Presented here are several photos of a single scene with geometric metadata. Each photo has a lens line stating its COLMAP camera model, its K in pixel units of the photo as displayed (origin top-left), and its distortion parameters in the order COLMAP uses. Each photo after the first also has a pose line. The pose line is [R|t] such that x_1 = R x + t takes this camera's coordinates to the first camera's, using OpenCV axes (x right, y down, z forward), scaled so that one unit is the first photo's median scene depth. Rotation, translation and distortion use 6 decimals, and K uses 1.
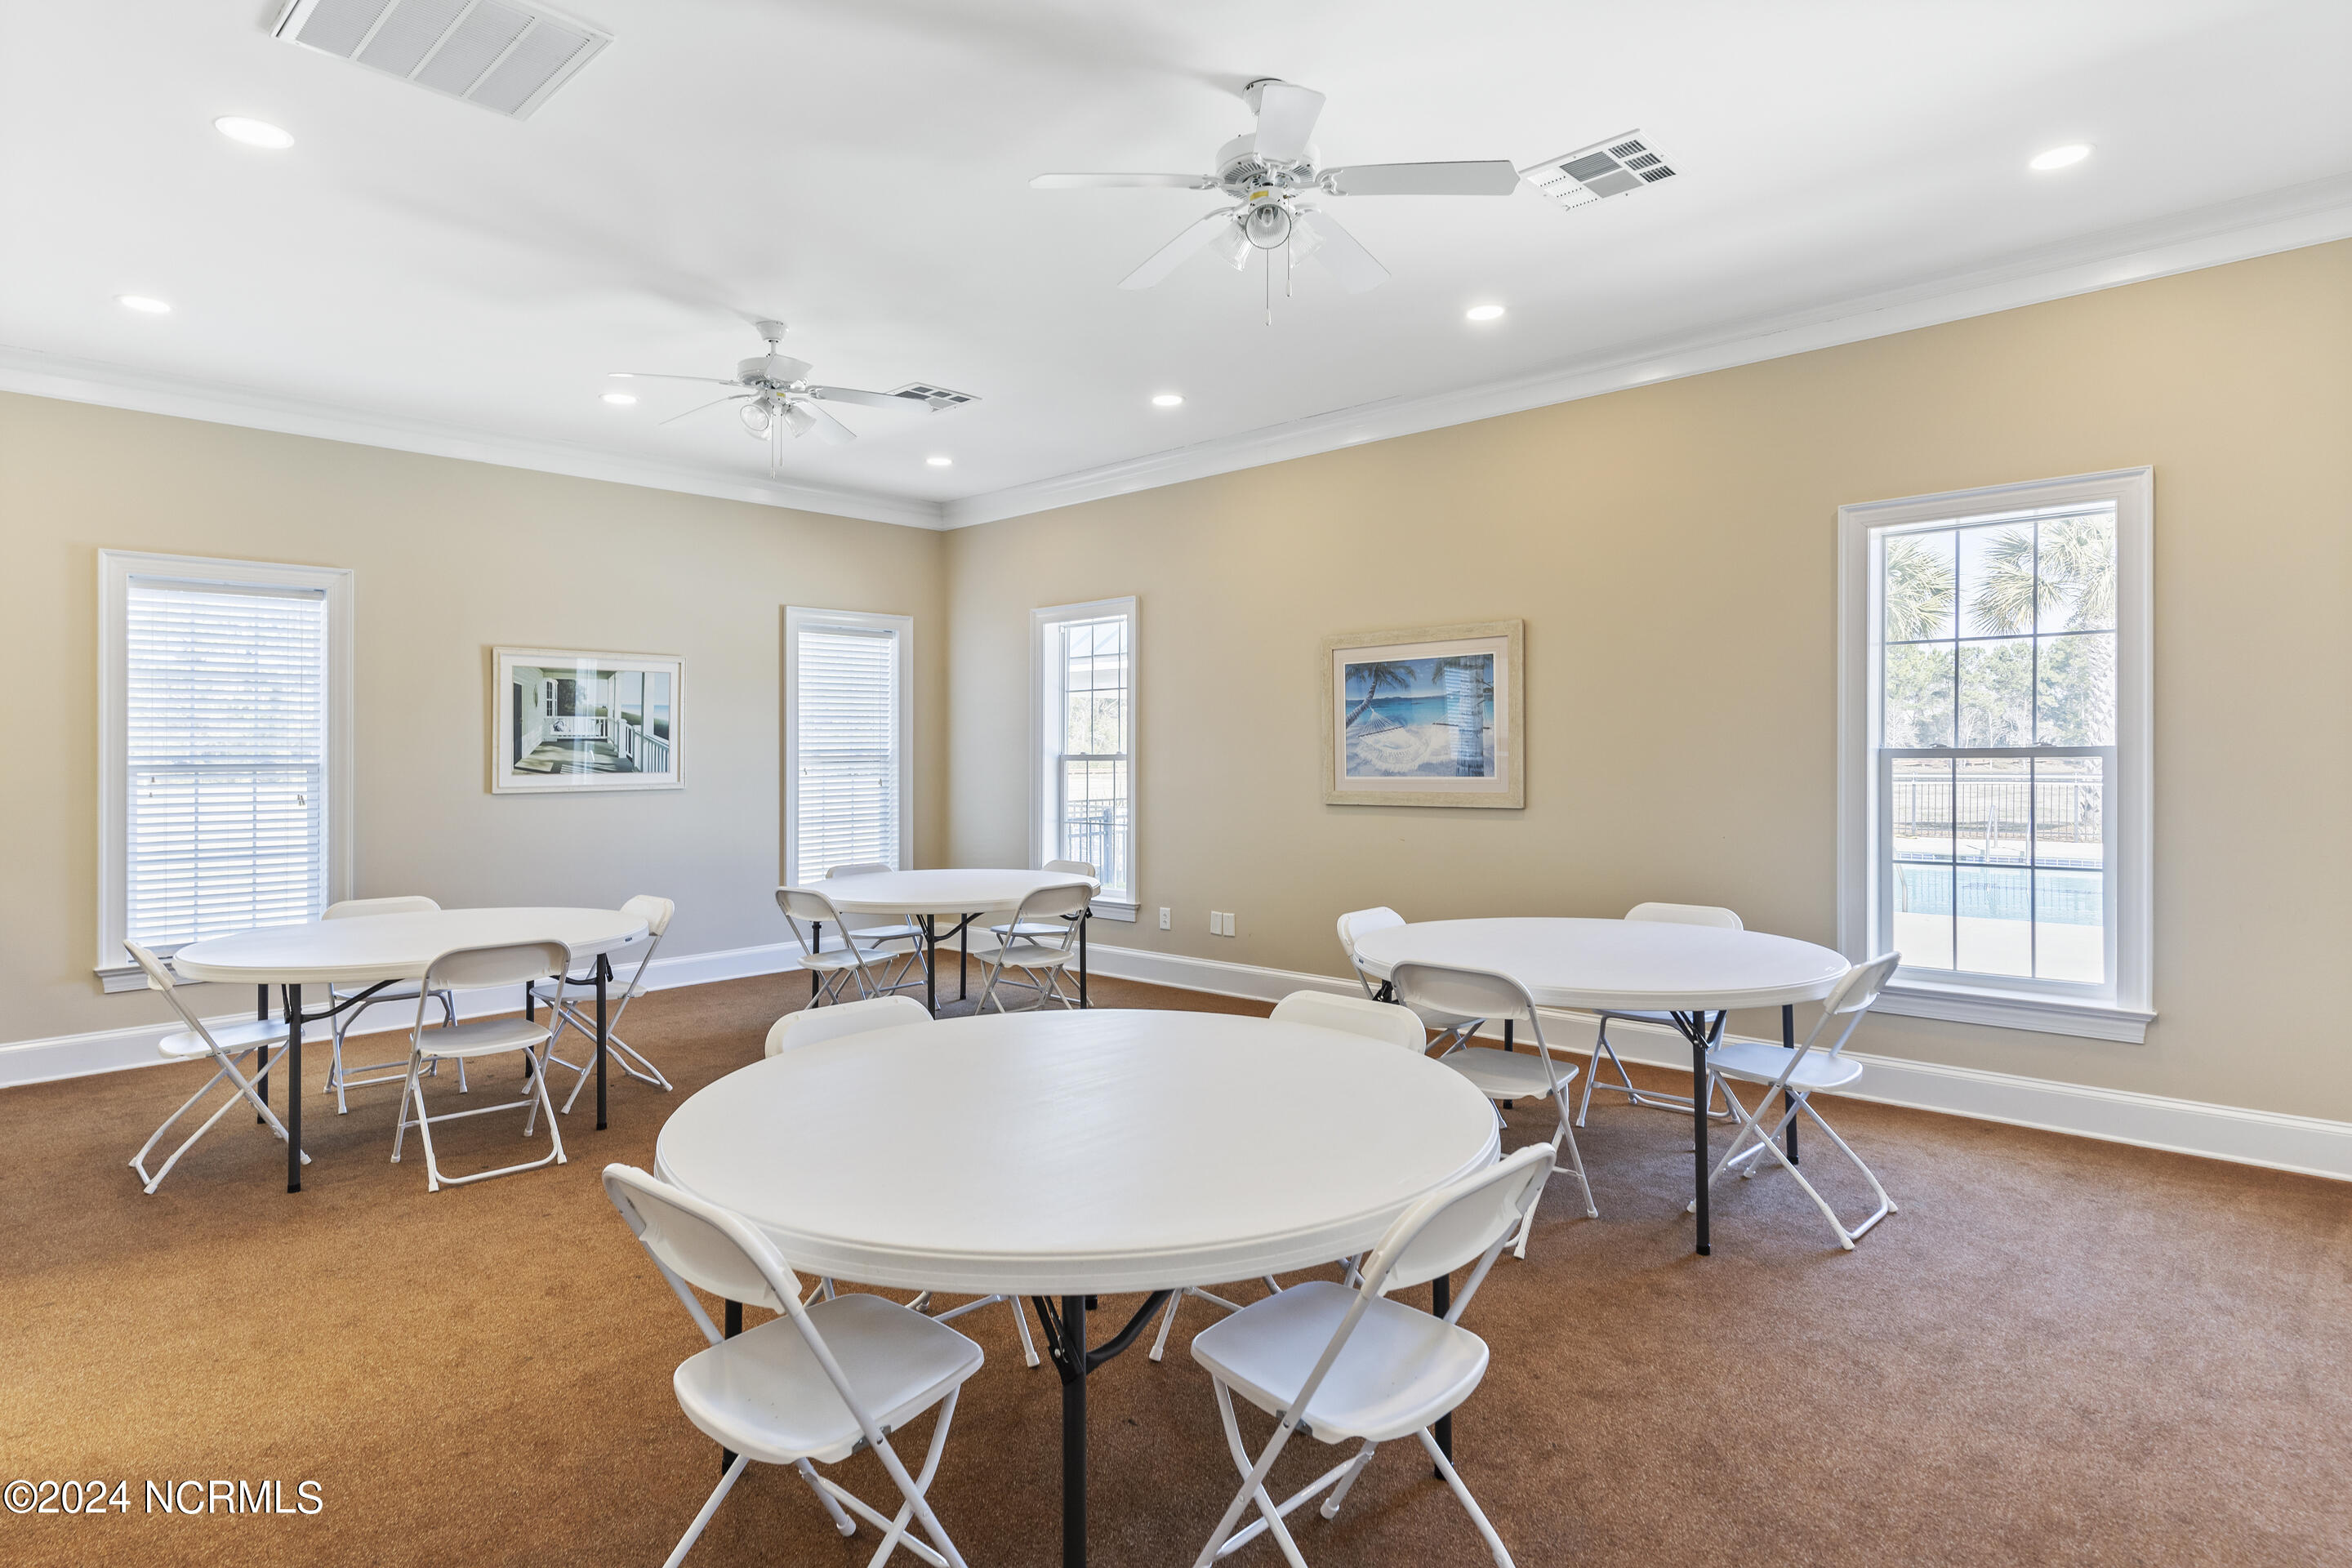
lens RADIAL K [[1232.9, 0, 1143.3], [0, 1232.9, 764.9], [0, 0, 1]] dist [-0.000885, 0.000095]
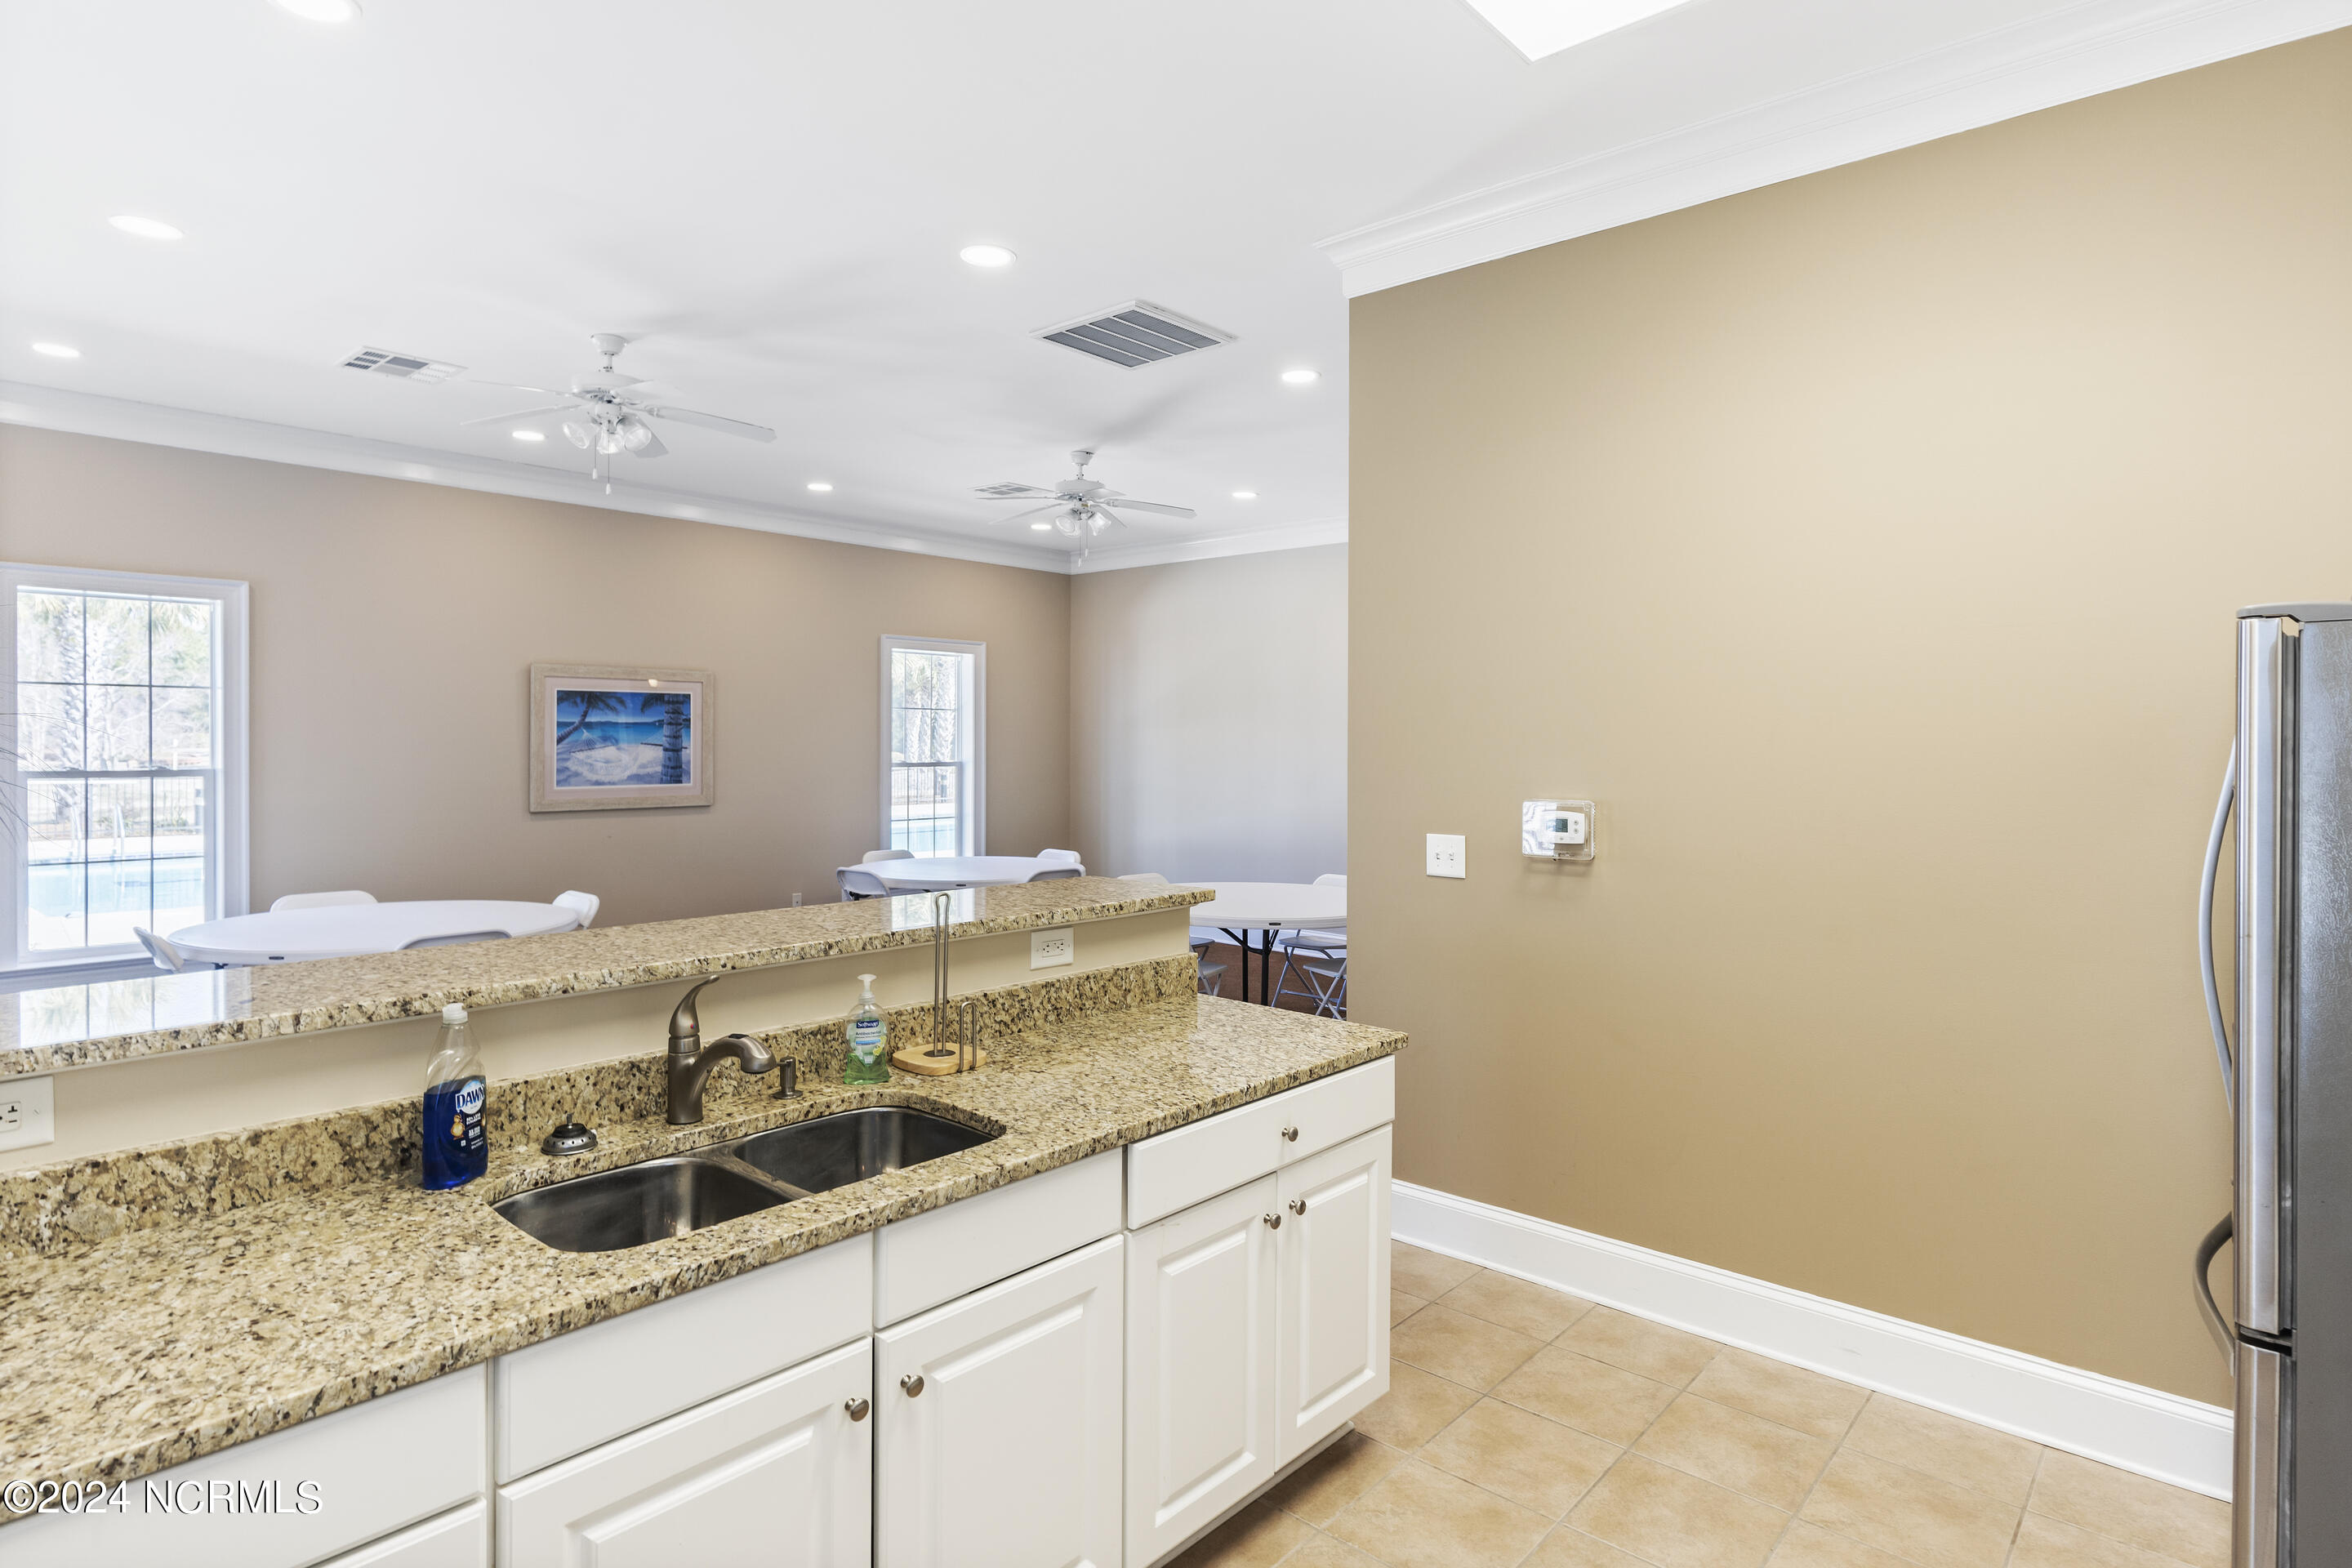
lens RADIAL K [[1232.9, 0, 1143.3], [0, 1232.9, 764.9], [0, 0, 1]] dist [-0.000885, 0.000095]
pose [[0.013121, -0.010060, 0.999863, -1.012543], [0.003947, 0.999942, 0.010009, -0.021302], [-0.999906, 0.003815, 0.013160, 0.444925]]
